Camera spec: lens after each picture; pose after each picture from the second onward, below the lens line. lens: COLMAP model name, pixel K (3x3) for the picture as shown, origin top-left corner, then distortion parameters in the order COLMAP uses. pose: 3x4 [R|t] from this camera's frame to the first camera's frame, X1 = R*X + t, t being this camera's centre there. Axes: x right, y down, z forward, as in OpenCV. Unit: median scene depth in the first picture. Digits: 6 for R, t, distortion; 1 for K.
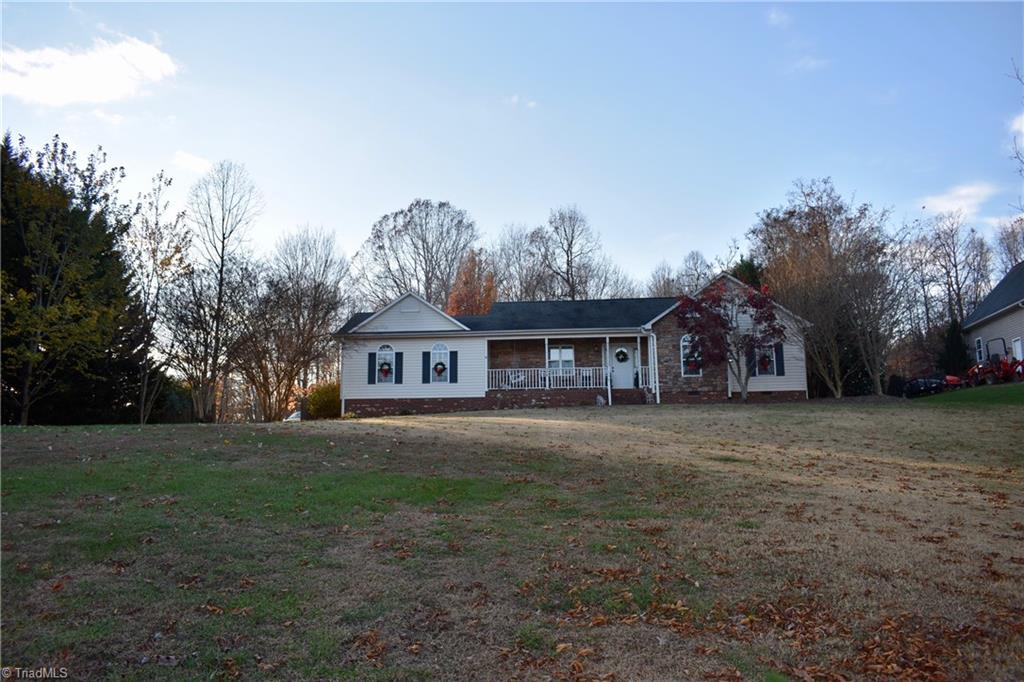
lens RADIAL K [[800.7, 0, 512.0], [0, 800.7, 341.0], [0, 0, 1]] dist [-0.082739, -0.000401]
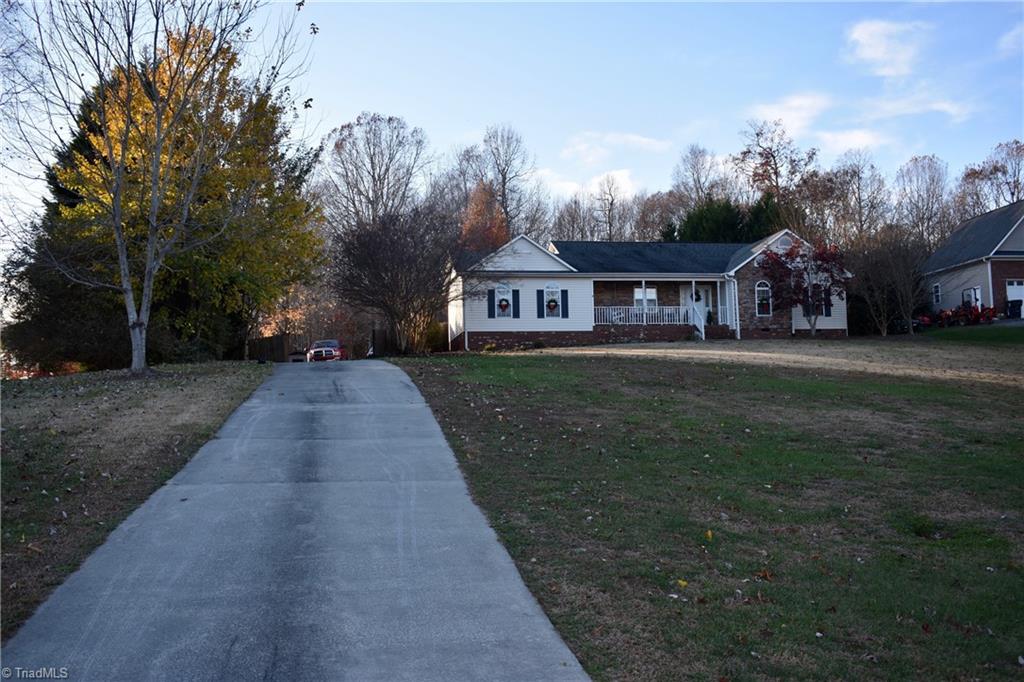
lens RADIAL K [[977.0, 0, 512.0], [0, 977.0, 341.0], [0, 0, 1]] dist [-0.006809, -0.000693]
pose [[0.963256, 0.007470, 0.268482, -0.509369], [-0.031045, 0.996010, 0.083671, -0.027826], [-0.266786, -0.088931, 0.959644, -0.295894]]
